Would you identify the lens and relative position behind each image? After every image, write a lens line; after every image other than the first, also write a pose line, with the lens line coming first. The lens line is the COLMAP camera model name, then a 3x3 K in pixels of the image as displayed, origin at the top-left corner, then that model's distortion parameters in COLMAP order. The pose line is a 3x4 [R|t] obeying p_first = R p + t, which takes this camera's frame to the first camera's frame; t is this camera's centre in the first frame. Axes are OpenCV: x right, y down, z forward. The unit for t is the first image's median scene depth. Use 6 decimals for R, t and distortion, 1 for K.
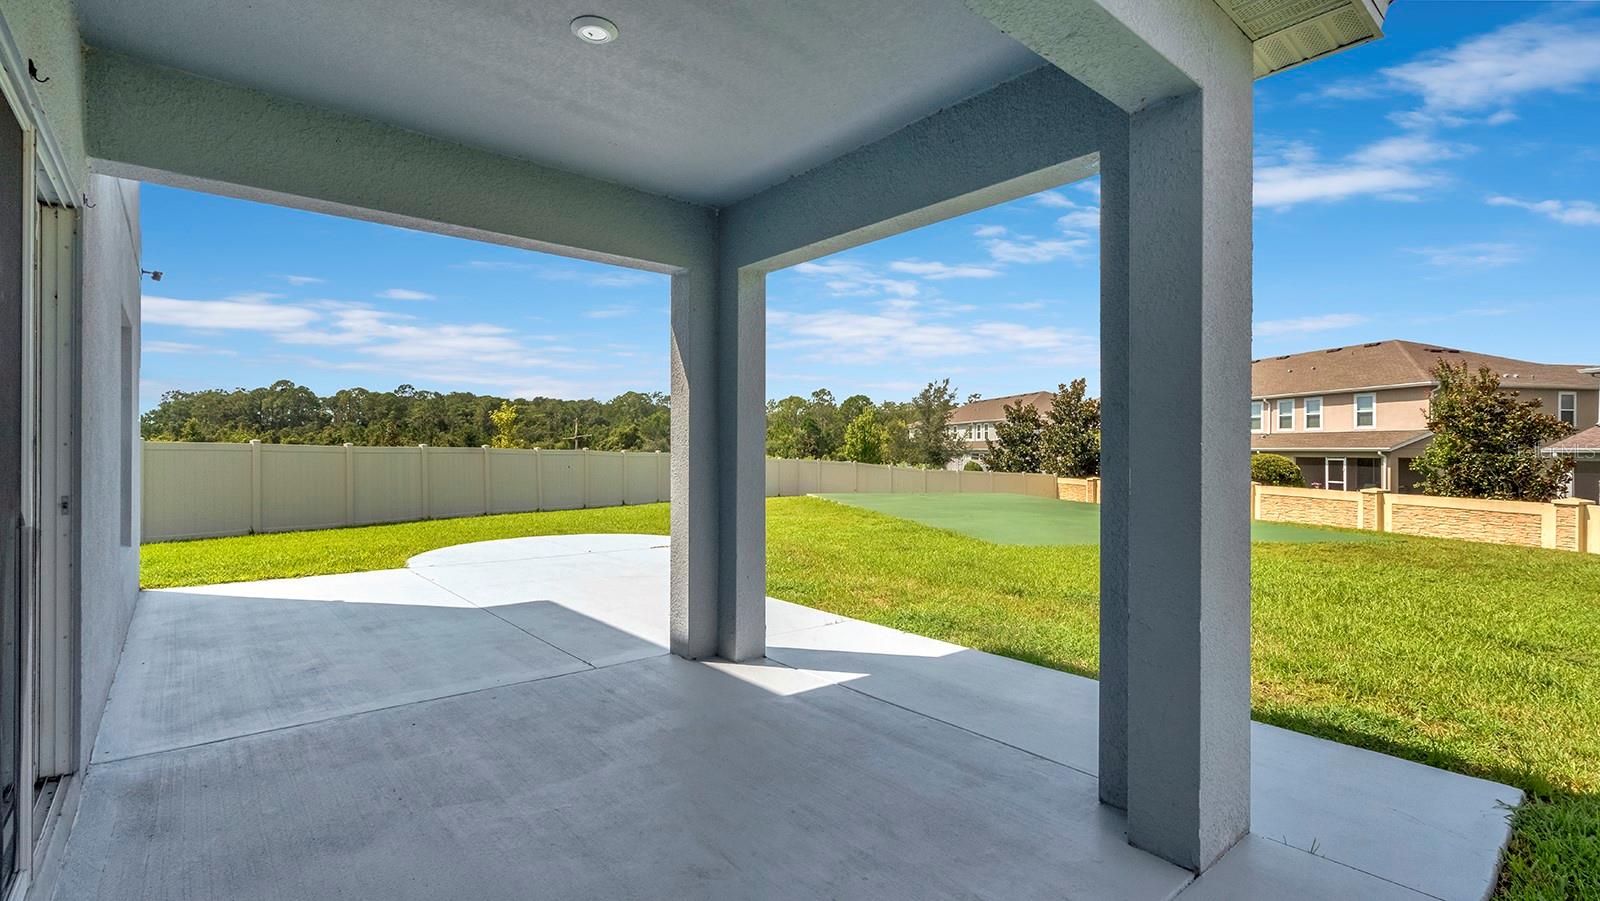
lens RADIAL K [[740.0, 0, 770.6], [0, 740.0, 447.4], [0, 0, 1]] dist [-0.003812, 0.000153]
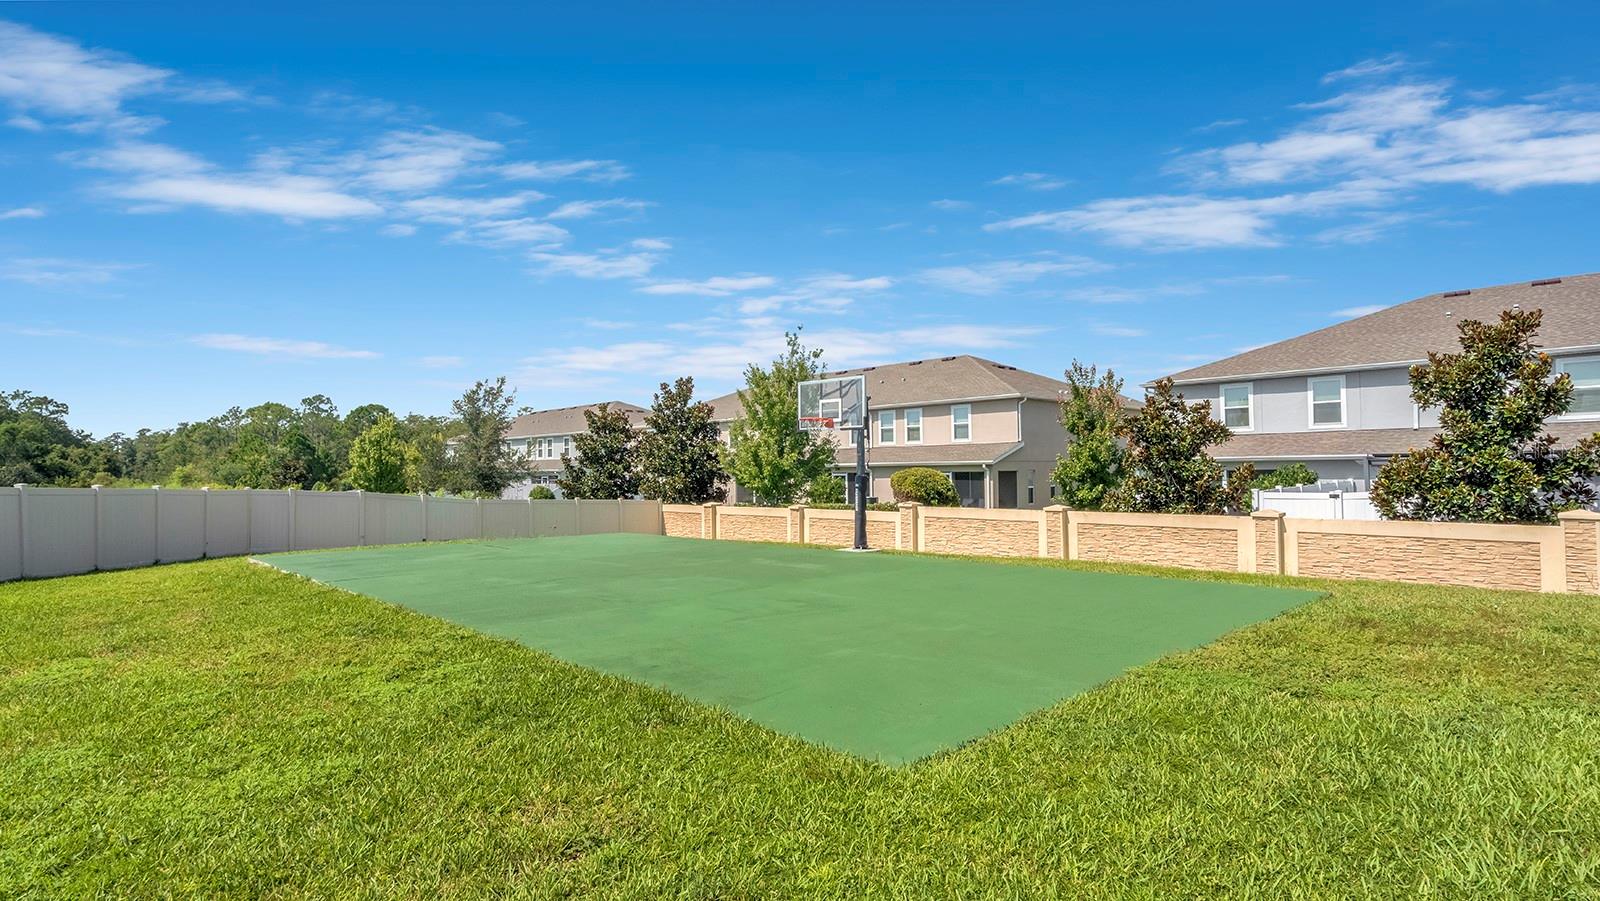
lens RADIAL K [[831.8, 0, 800.0], [0, 831.8, 450.5], [0, 0, 1]] dist [0.008677, 0.000351]
pose [[0.829808, -0.000415, 0.558049, 0.017647], [0.013667, 0.999715, -0.019578, 0.002632], [-0.557881, 0.023873, 0.829577, 0.133435]]
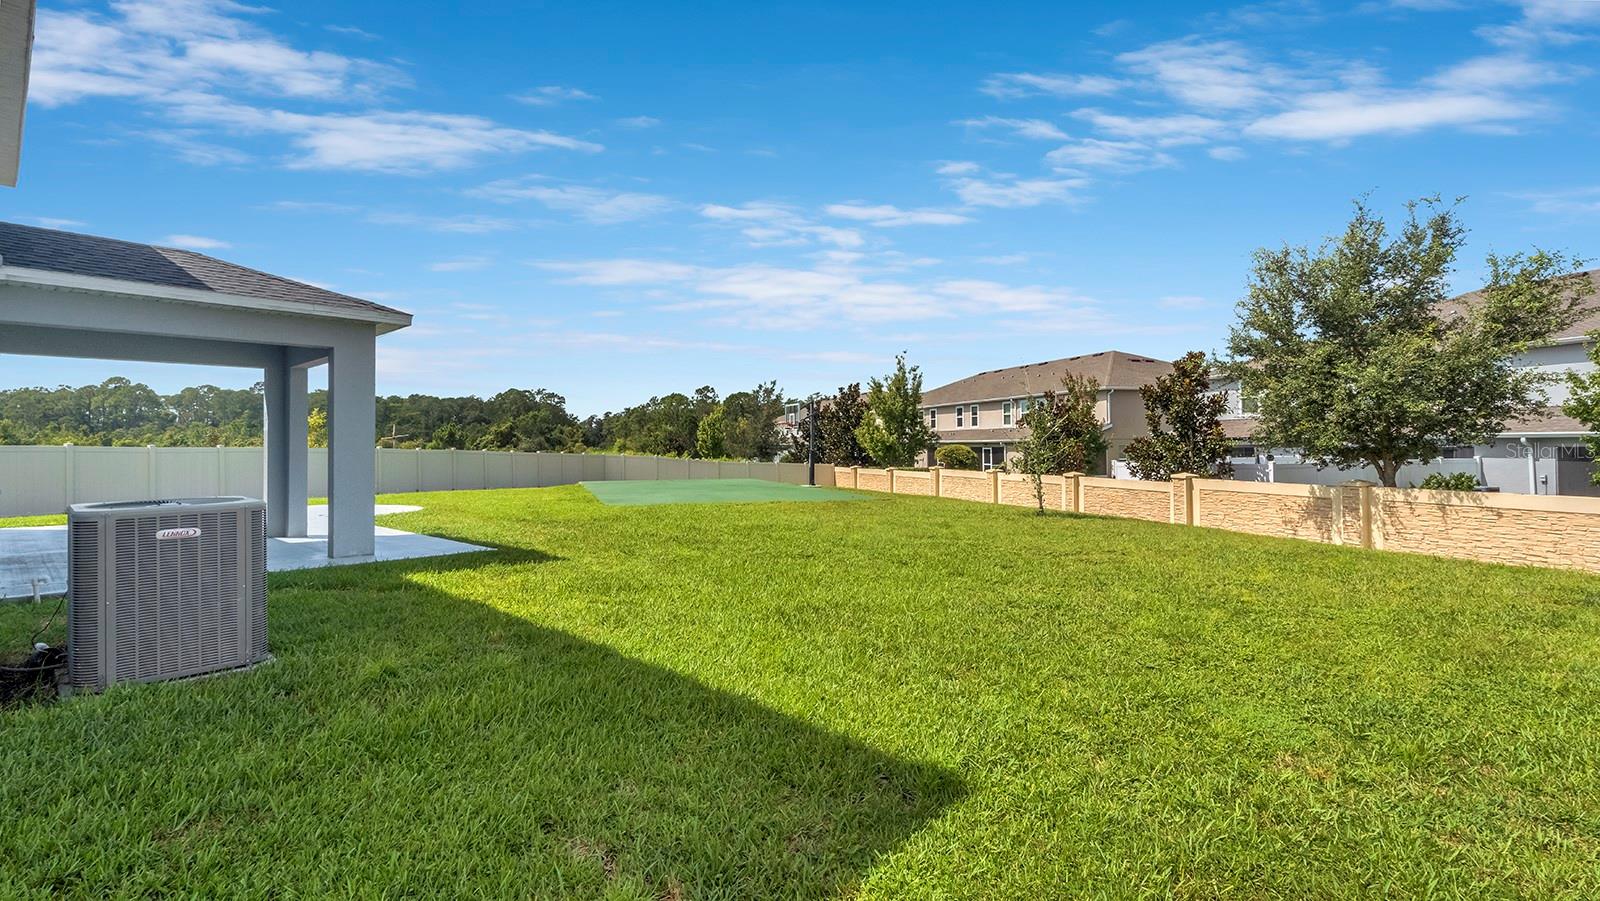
lens RADIAL K [[740.0, 0, 770.6], [0, 740.0, 447.4], [0, 0, 1]] dist [-0.003812, 0.000153]
pose [[0.990160, -0.012102, 0.139416, 0.077379], [0.011391, 0.999918, 0.005899, 0.001085], [-0.139476, -0.004253, 0.990216, -0.101785]]
